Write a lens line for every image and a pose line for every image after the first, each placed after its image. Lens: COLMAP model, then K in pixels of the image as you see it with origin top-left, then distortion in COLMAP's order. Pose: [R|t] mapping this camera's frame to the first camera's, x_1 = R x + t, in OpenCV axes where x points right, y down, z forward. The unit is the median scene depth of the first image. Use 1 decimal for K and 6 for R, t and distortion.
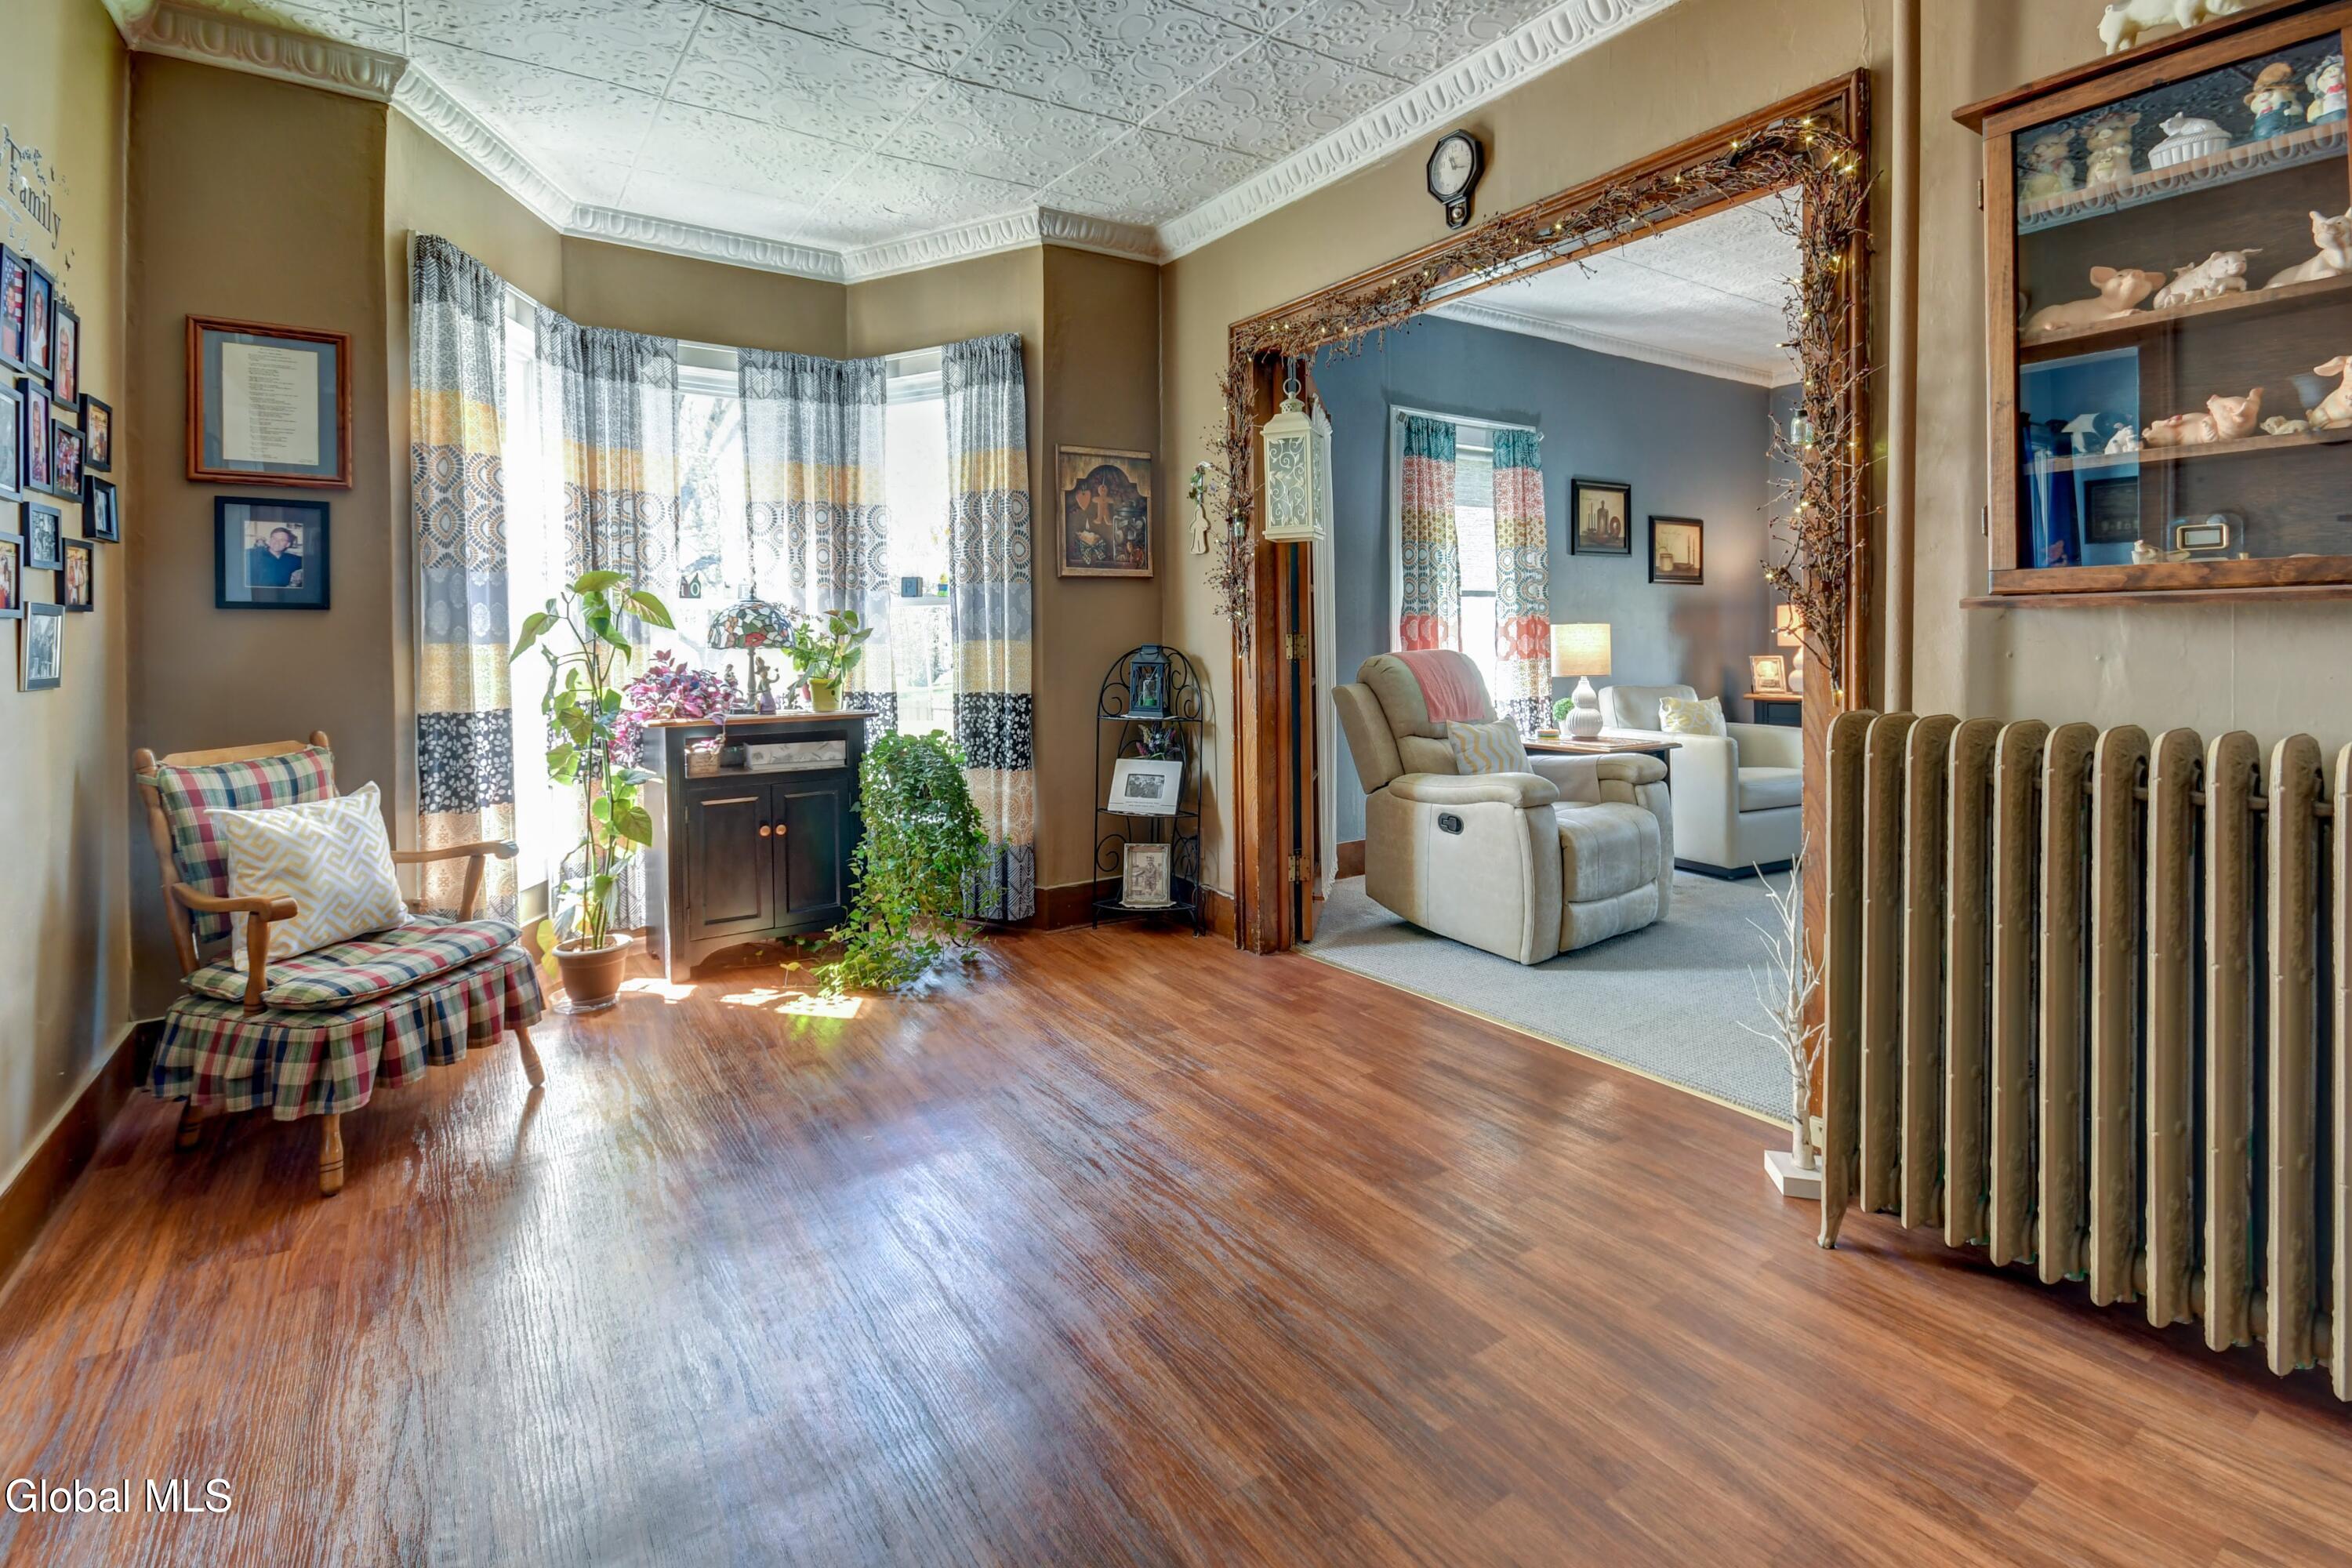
lens RADIAL K [[1073.7, 0, 1167.1], [0, 1073.7, 640.5], [0, 0, 1]] dist [0.000237, -0.000235]
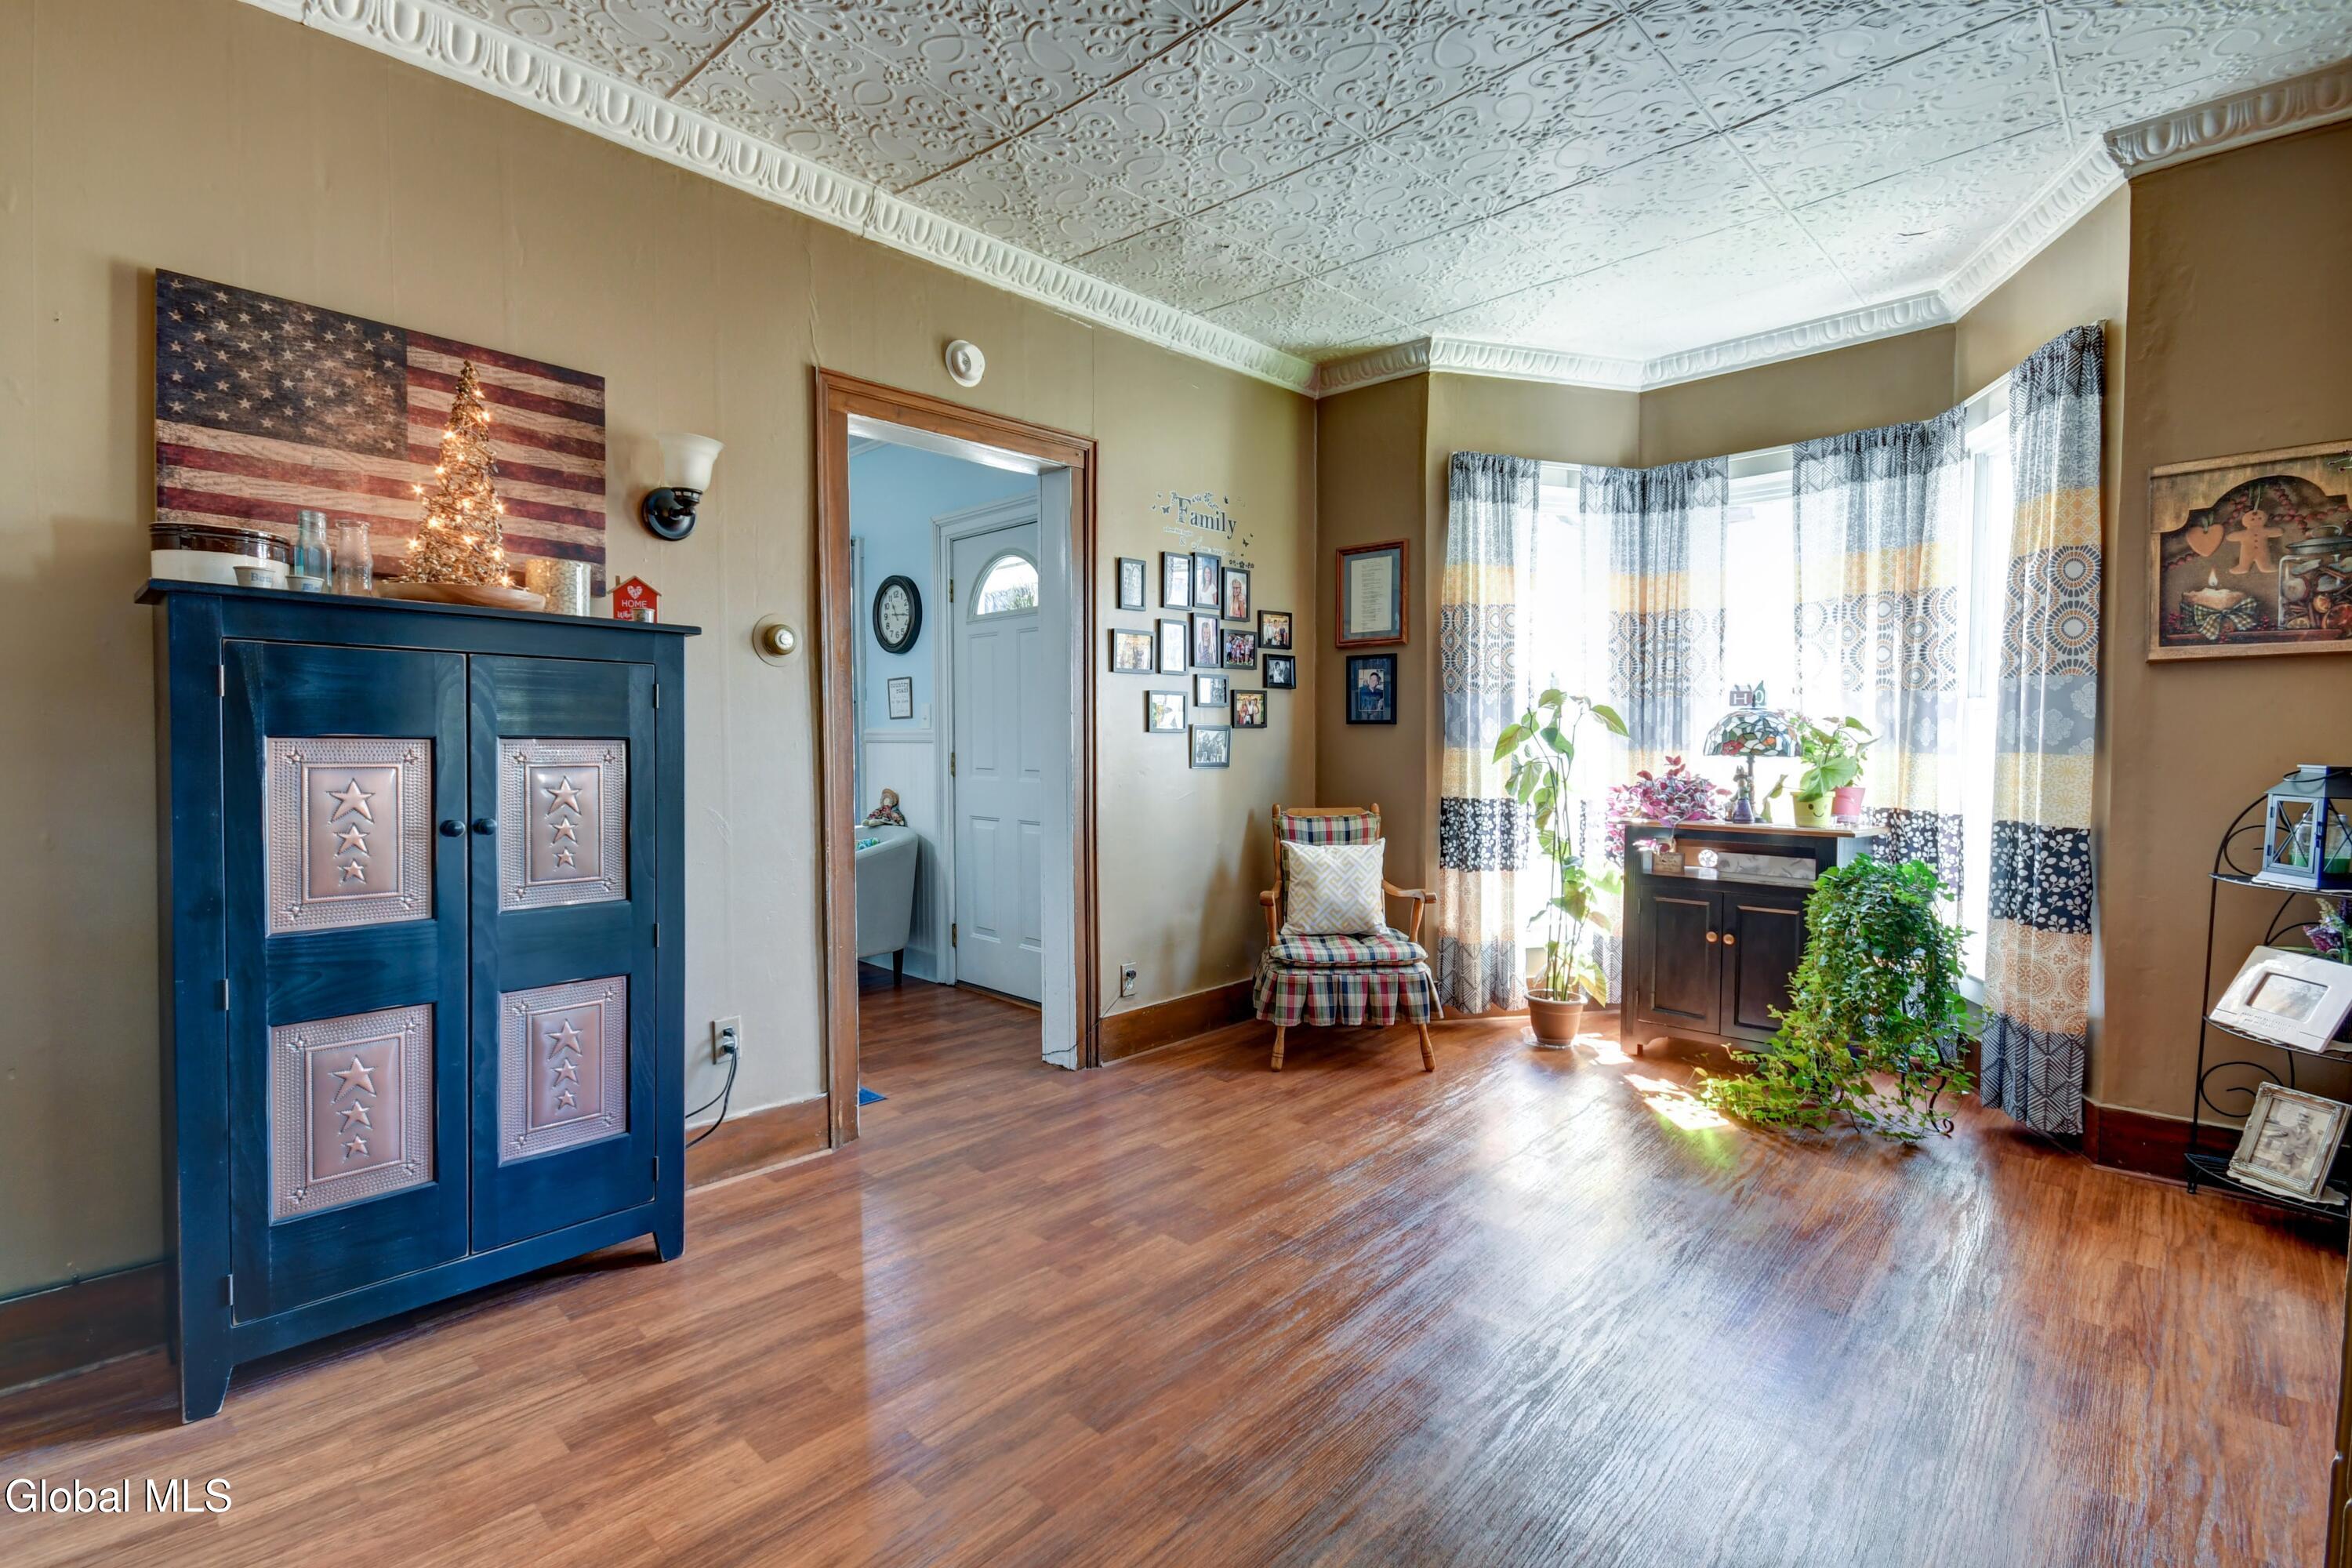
lens RADIAL K [[1064.3, 0, 1169.8], [0, 1064.3, 774.2], [0, 0, 1]] dist [0.002478, -0.000288]
pose [[0.217633, 0.040065, -0.975208, 0.439816], [-0.007203, 0.999196, 0.039443, -0.010850], [0.976004, -0.001560, 0.217746, 0.254085]]
